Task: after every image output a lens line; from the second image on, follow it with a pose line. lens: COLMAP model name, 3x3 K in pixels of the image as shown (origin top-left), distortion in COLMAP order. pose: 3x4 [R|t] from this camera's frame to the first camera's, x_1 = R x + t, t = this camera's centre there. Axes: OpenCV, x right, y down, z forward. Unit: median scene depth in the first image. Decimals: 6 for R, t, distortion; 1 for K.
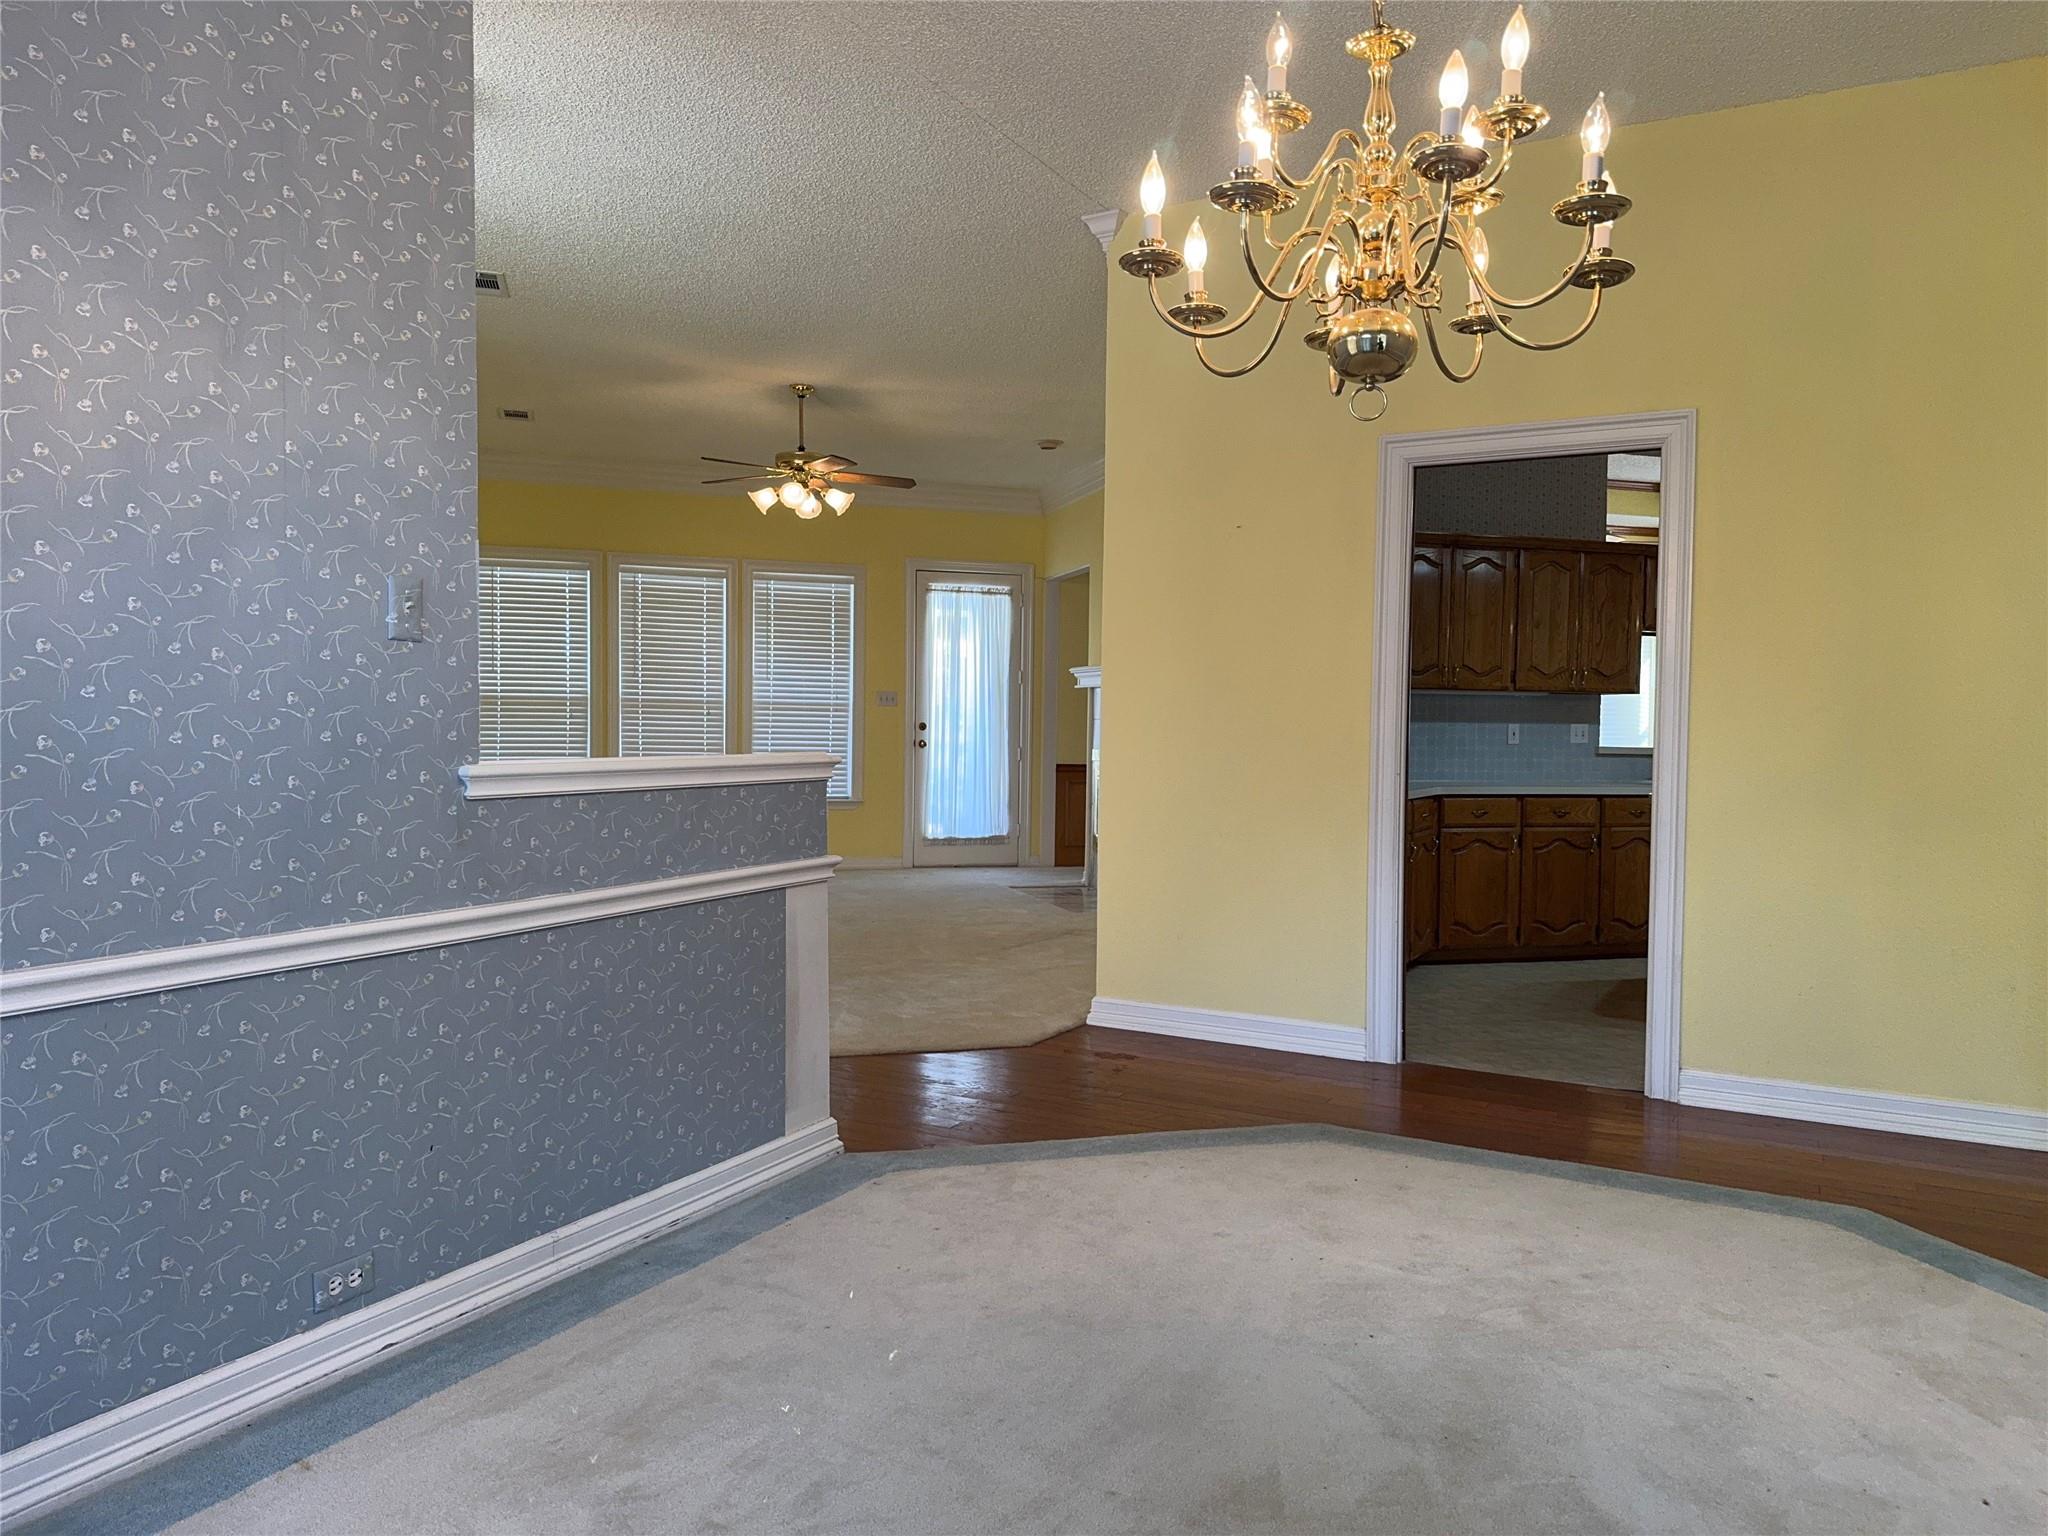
lens RADIAL K [[1445.5, 0, 1024.0], [0, 1445.5, 768.0], [0, 0, 1]] dist [0.198126, -0.386733]
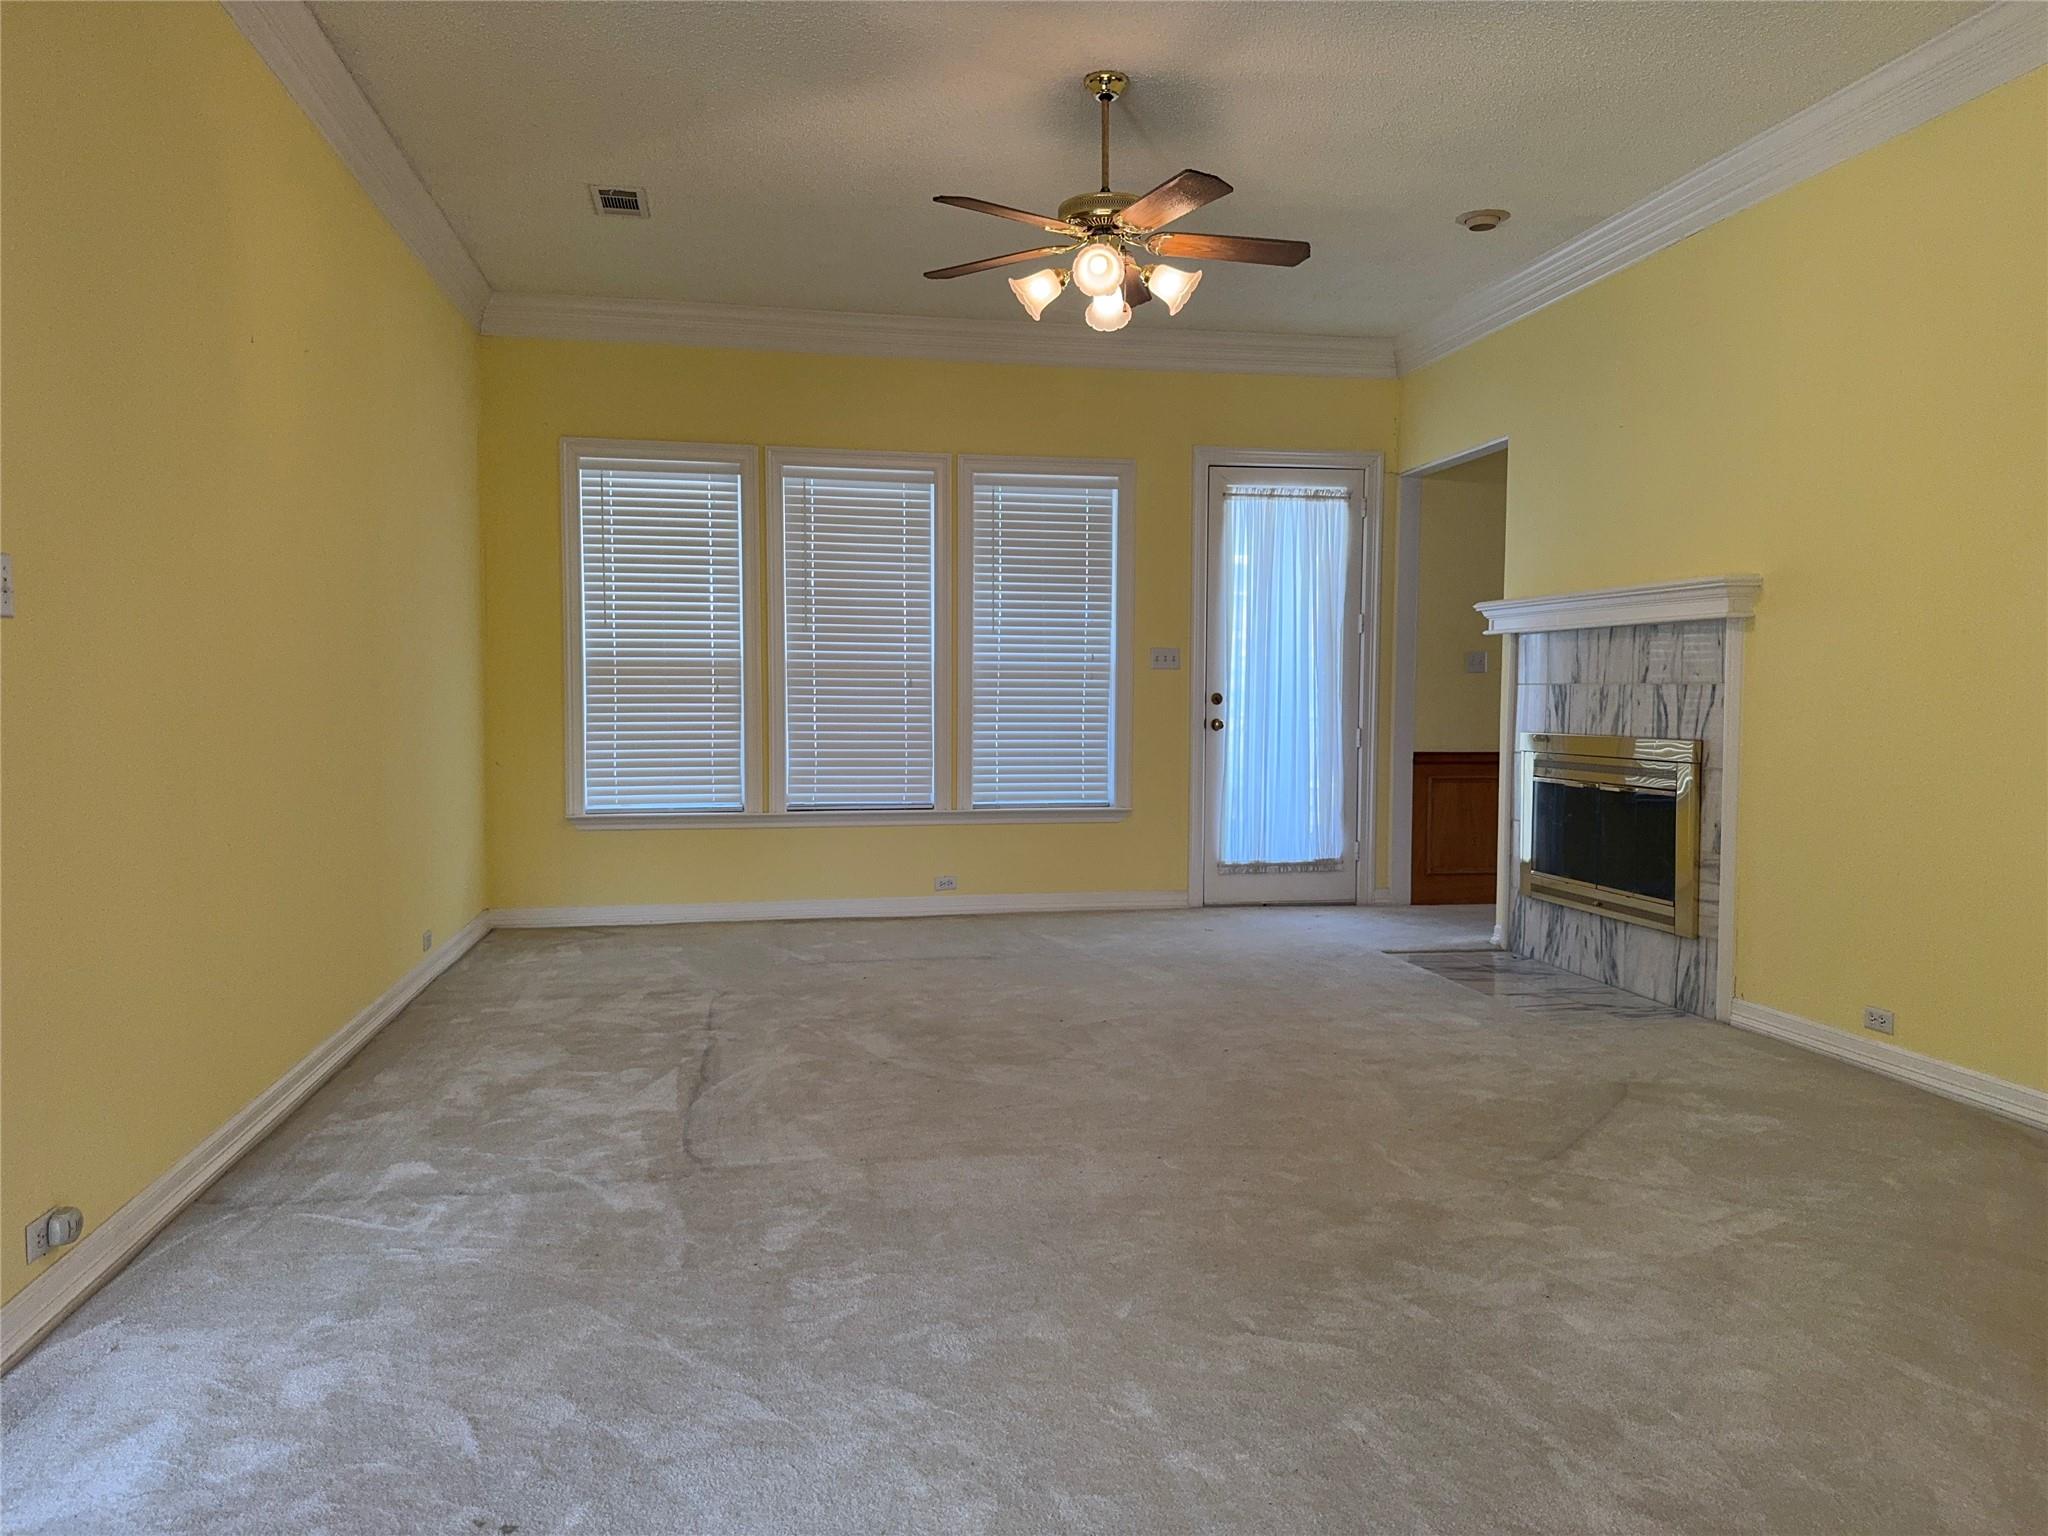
lens RADIAL K [[1445.5, 0, 1024.0], [0, 1445.5, 768.0], [0, 0, 1]] dist [0.198126, -0.386733]
pose [[0.994574, -0.005021, -0.103911, -0.090535], [0.007284, 0.999744, 0.021401, -0.011703], [0.103777, -0.022042, 0.994356, 0.319752]]
